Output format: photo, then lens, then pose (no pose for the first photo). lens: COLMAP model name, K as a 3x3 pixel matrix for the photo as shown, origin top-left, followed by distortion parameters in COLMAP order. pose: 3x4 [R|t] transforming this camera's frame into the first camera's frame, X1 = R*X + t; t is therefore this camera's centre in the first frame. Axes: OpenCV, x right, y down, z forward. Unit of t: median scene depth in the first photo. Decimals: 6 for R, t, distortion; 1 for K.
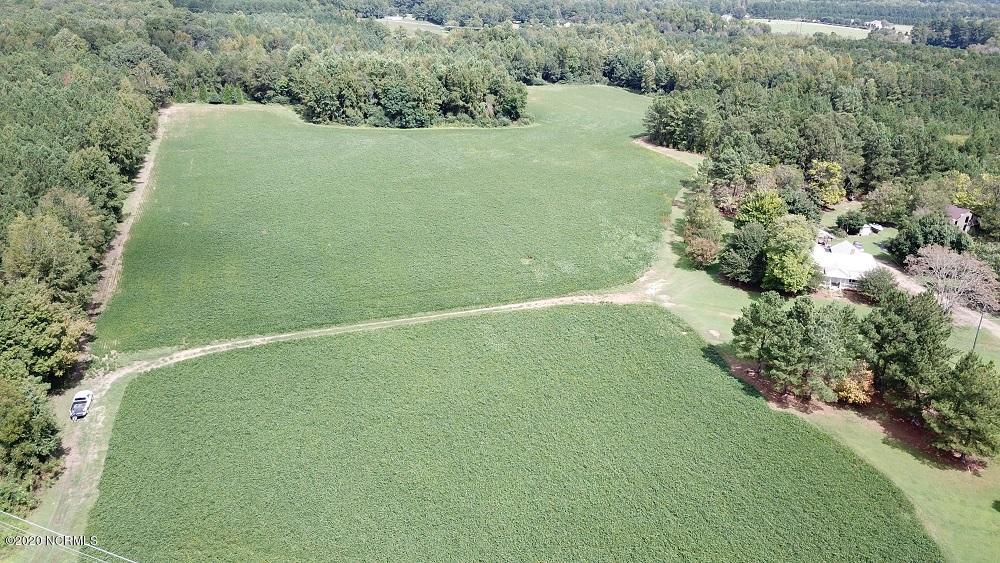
lens RADIAL K [[773.1, 0, 501.6], [0, 773.1, 278.8], [0, 0, 1]] dist [0.002046, -0.003141]
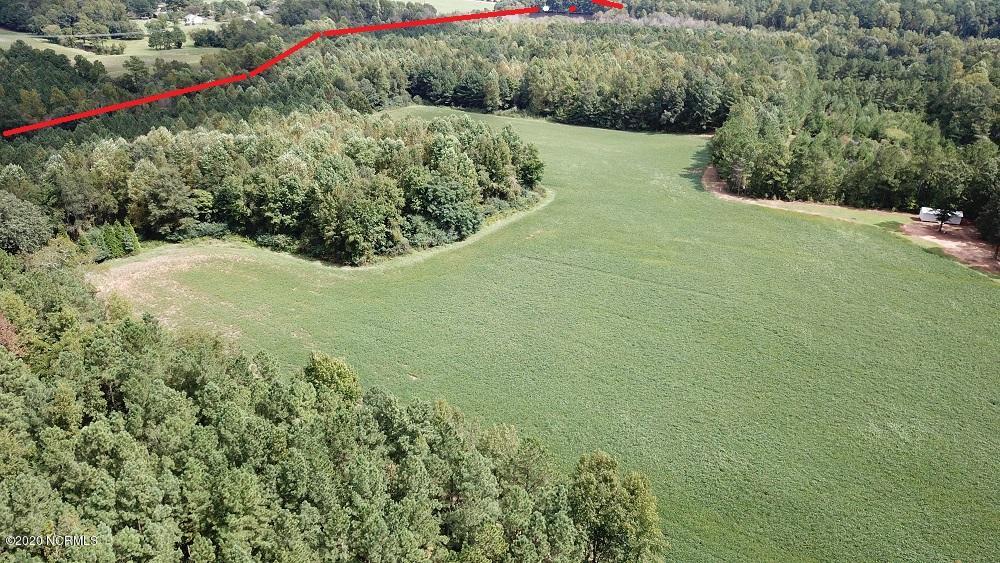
lens RADIAL K [[773.1, 0, 501.3], [0, 773.1, 287.4], [0, 0, 1]] dist [0.002046, -0.003141]
pose [[0.804653, -0.258030, 0.534746, -0.607493], [0.227068, 0.965901, 0.124396, -0.294973], [-0.548610, 0.021328, 0.835806, 0.521636]]
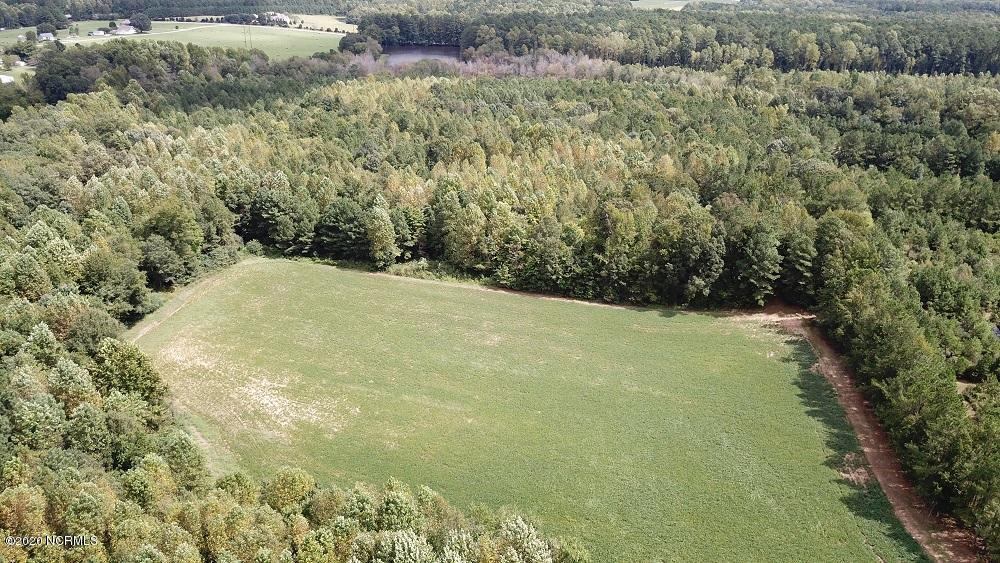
lens RADIAL K [[773.1, 0, 501.1], [0, 773.1, 286.4], [0, 0, 1]] dist [0.002046, -0.003141]
pose [[0.666561, -0.313428, 0.676358, -0.223338], [0.282572, 0.945837, 0.159828, -0.550375], [-0.689819, 0.084585, 0.719024, 1.088640]]
